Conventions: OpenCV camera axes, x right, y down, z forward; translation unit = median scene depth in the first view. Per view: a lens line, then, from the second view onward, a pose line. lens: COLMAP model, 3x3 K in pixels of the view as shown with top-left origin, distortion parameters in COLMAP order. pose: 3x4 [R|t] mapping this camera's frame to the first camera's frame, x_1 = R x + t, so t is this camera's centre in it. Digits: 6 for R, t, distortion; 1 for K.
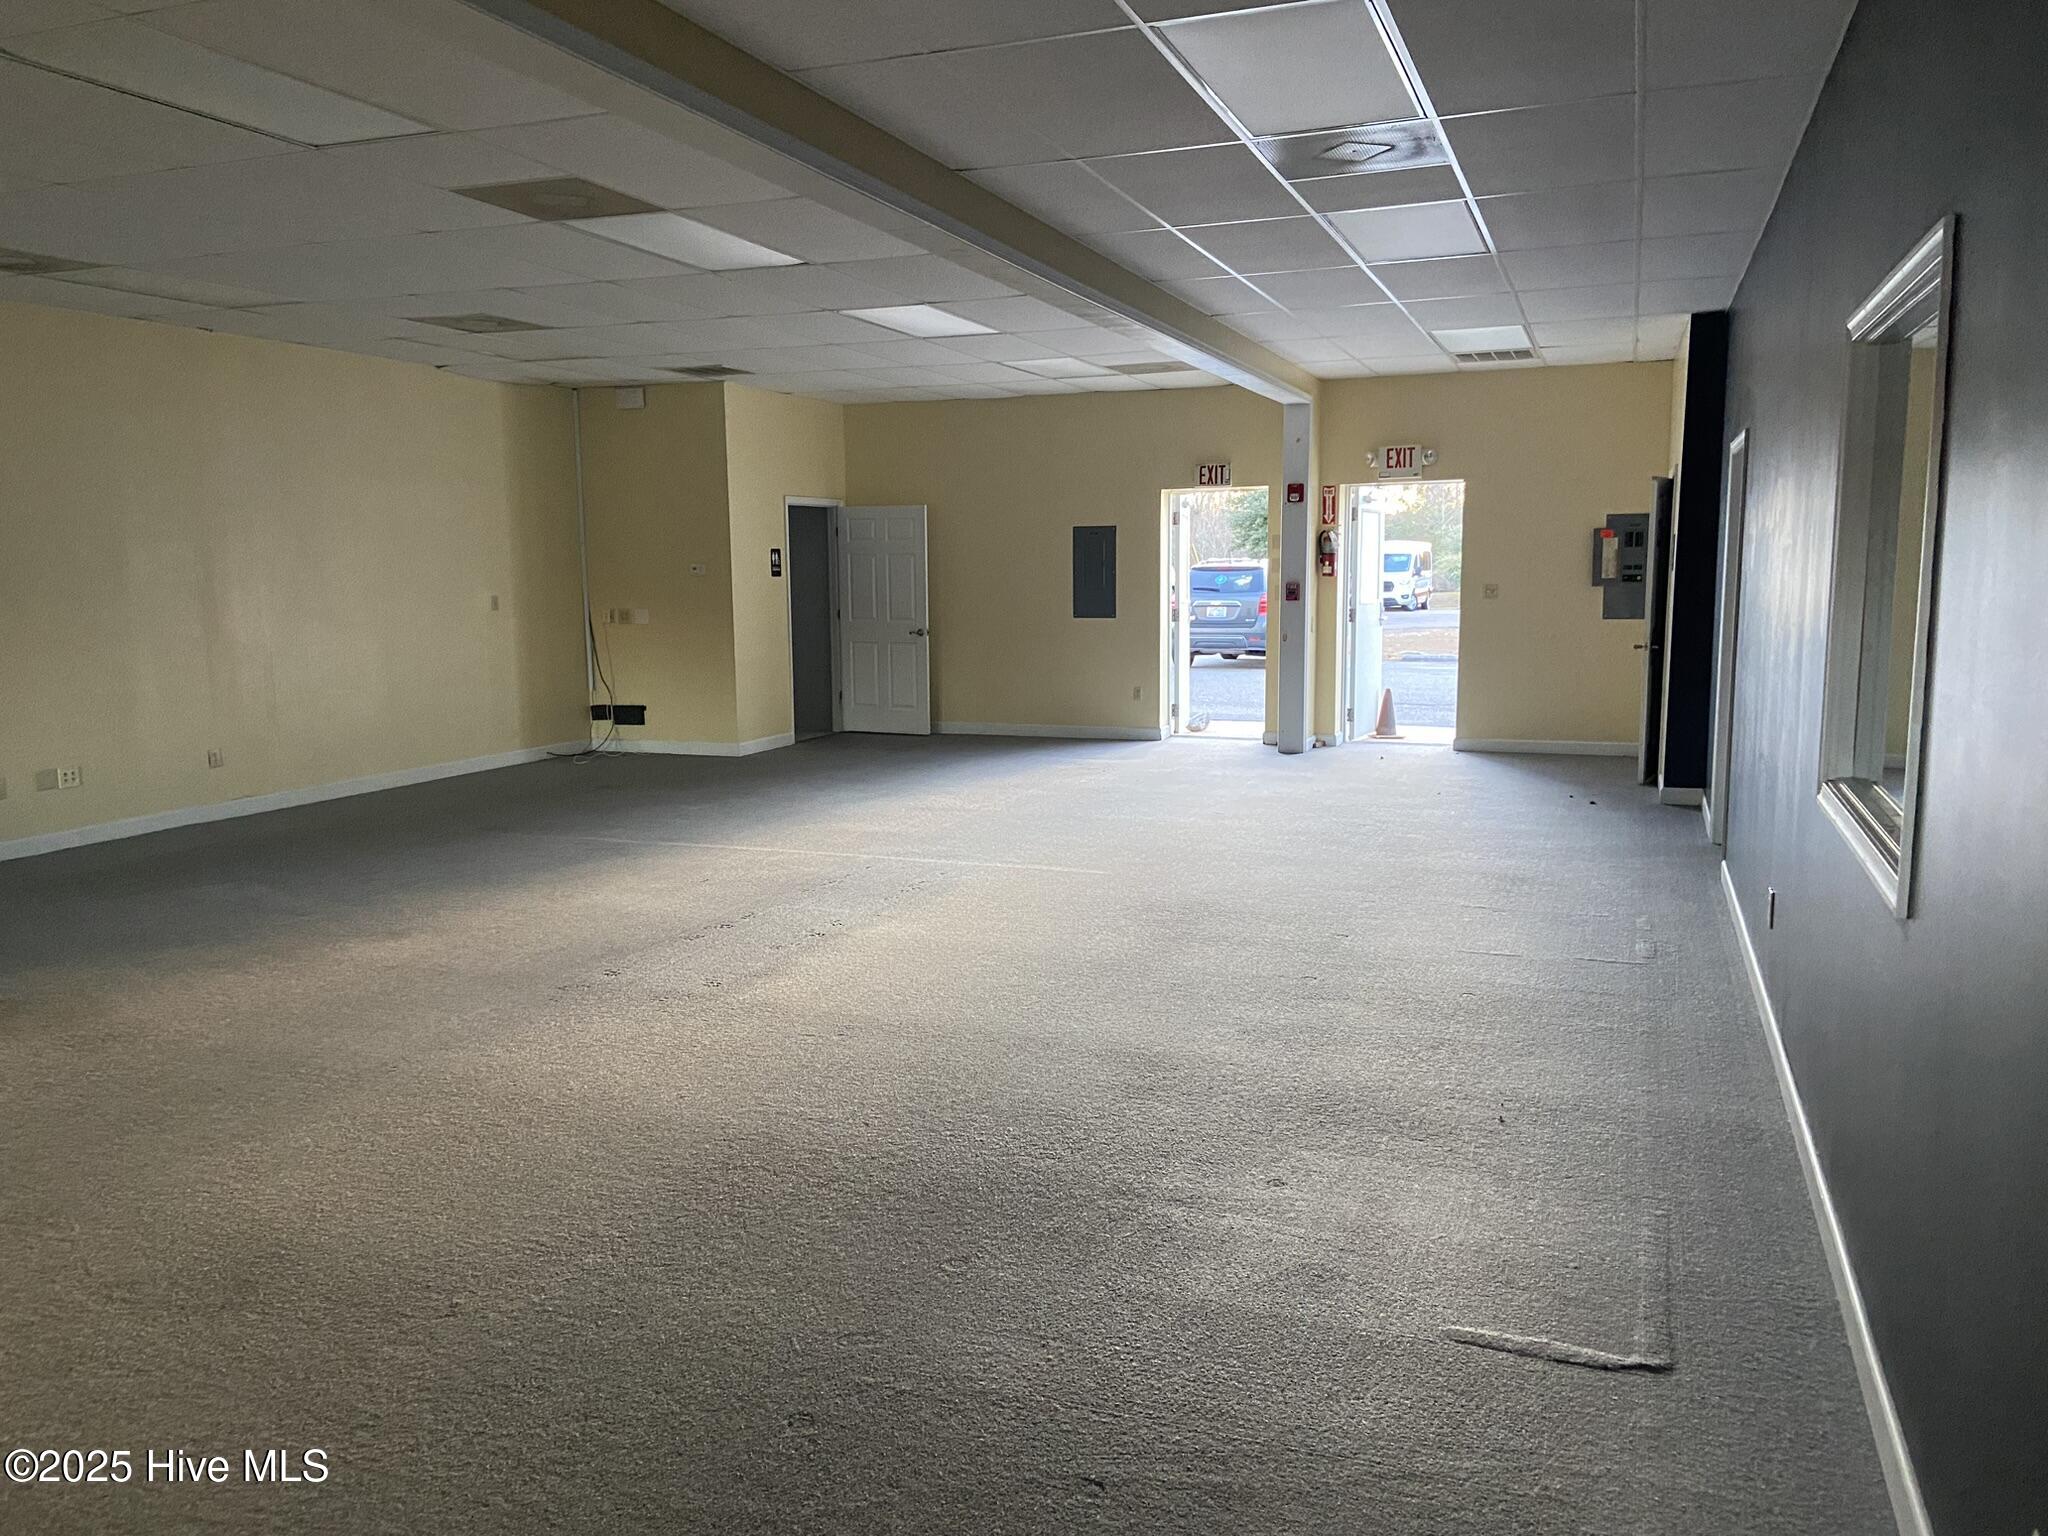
lens RADIAL K [[1585.8, 0, 1007.2], [0, 1585.8, 761.1], [0, 0, 1]] dist [0.103442, -0.001207]
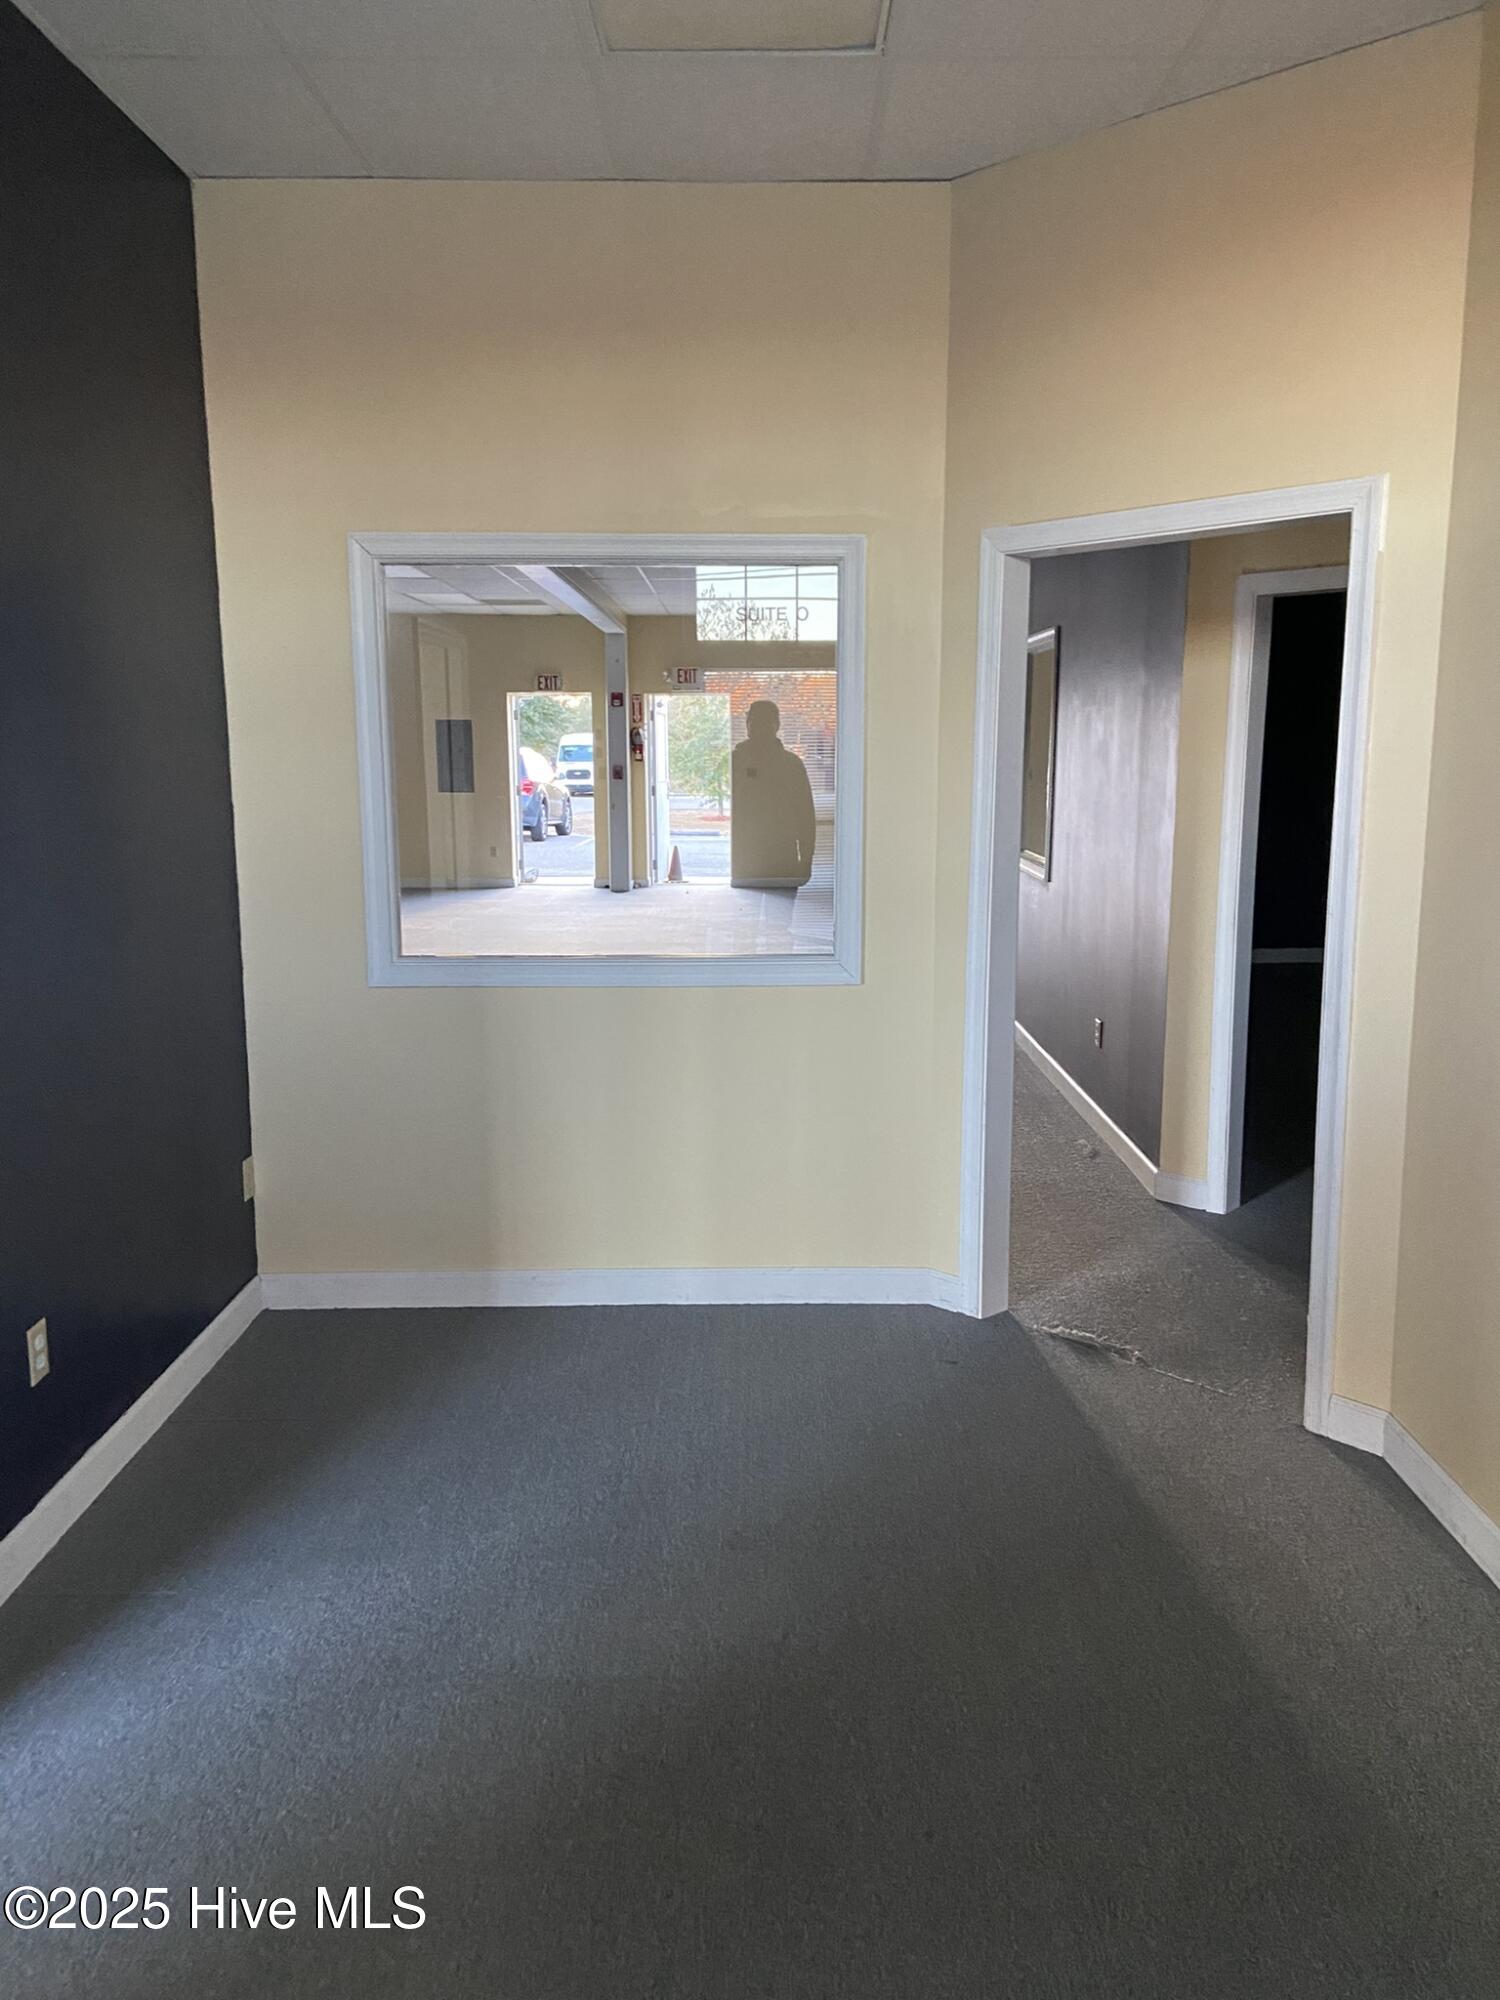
lens RADIAL K [[1548.7, 0, 750.0], [0, 1548.7, 1000.0], [0, 0, 1]] dist [0.103442, -0.001207]
pose [[0.934779, -0.047122, 0.352089, -0.183386], [0.035562, 0.998597, 0.039233, 0.037761], [-0.353444, -0.024153, 0.935144, -0.271789]]
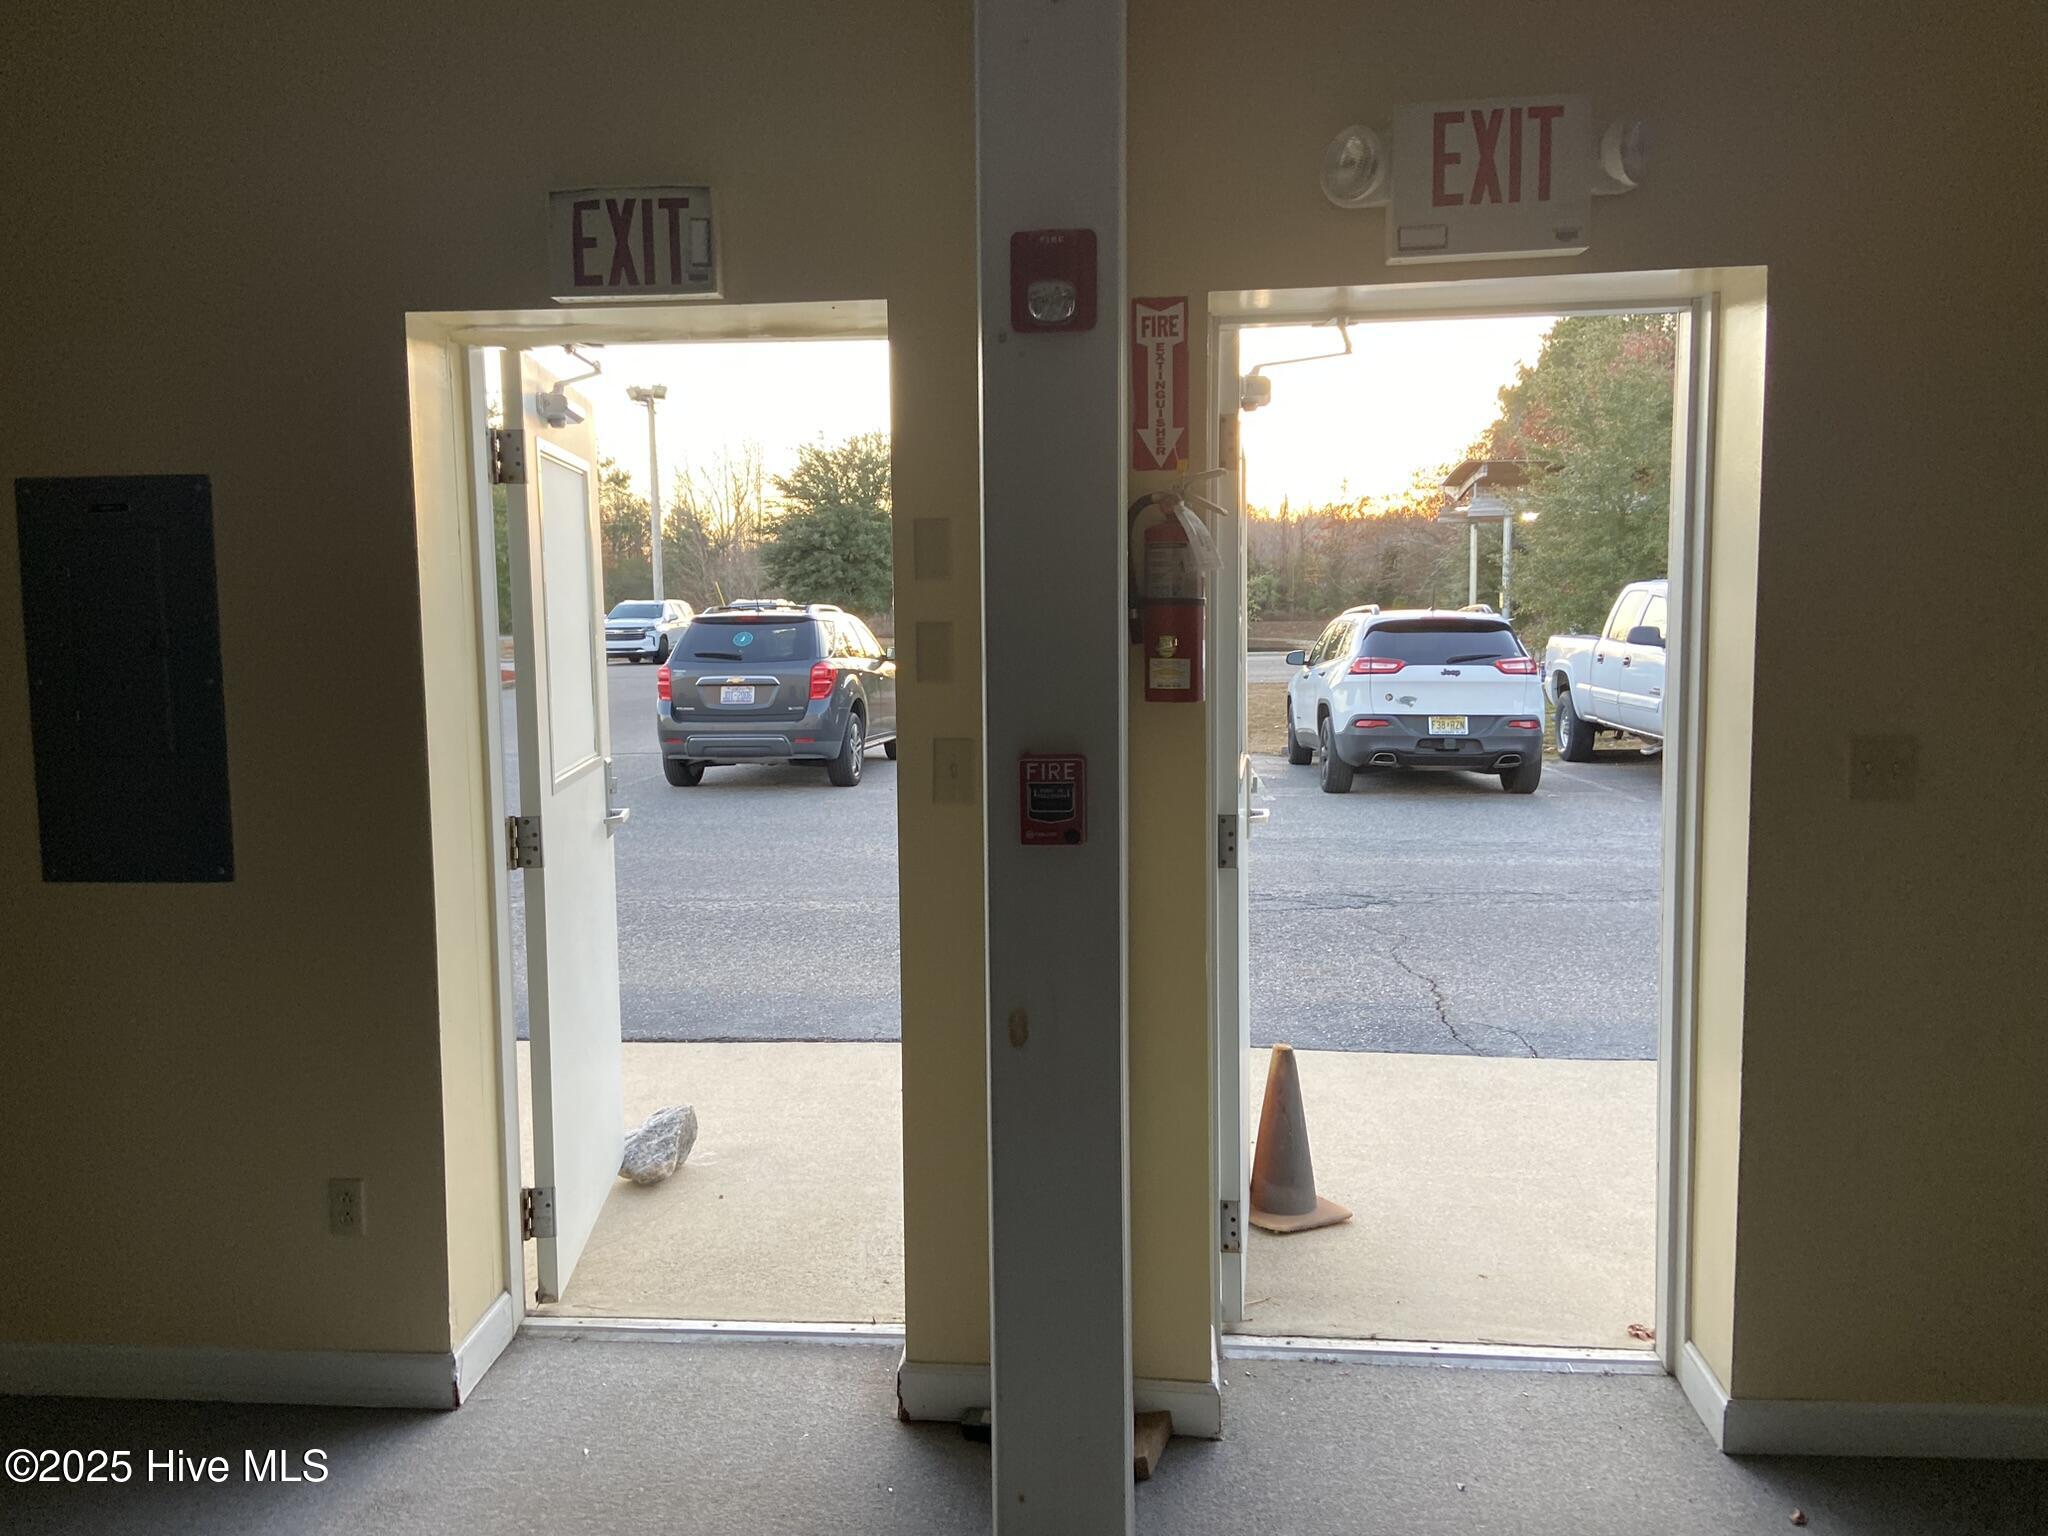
lens RADIAL K [[1585.8, 0, 1007.2], [0, 1585.8, 761.1], [0, 0, 1]] dist [0.103442, -0.001207]
pose [[0.958639, -0.031147, 0.282916, 0.115291], [0.038093, 0.999092, -0.019084, -0.103511], [-0.282065, 0.029072, 0.958955, 0.787089]]
